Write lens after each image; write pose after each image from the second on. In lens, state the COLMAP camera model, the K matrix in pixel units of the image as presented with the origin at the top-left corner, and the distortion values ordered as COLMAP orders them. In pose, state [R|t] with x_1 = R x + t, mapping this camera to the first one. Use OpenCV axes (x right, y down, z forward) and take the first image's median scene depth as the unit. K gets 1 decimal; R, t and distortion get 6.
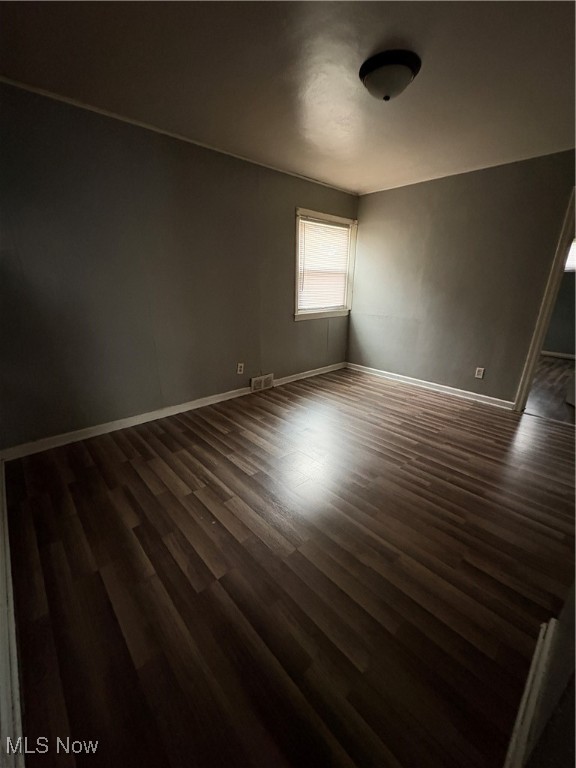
lens RADIAL K [[304.6, 0, 288.0], [0, 304.6, 384.0], [0, 0, 1]] dist [-0.000427, -0.000397]
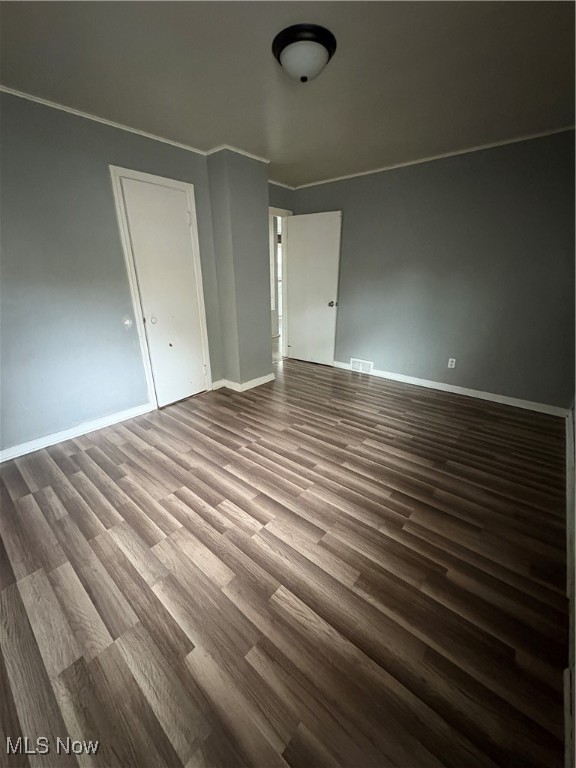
lens RADIAL K [[304.6, 0, 288.0], [0, 304.6, 384.0], [0, 0, 1]] dist [-0.000427, -0.000397]
pose [[-0.992930, 0.031351, -0.114487, 0.369188], [-0.046416, 0.785152, 0.617561, -0.573107], [0.109251, 0.618509, -0.778146, 1.674991]]
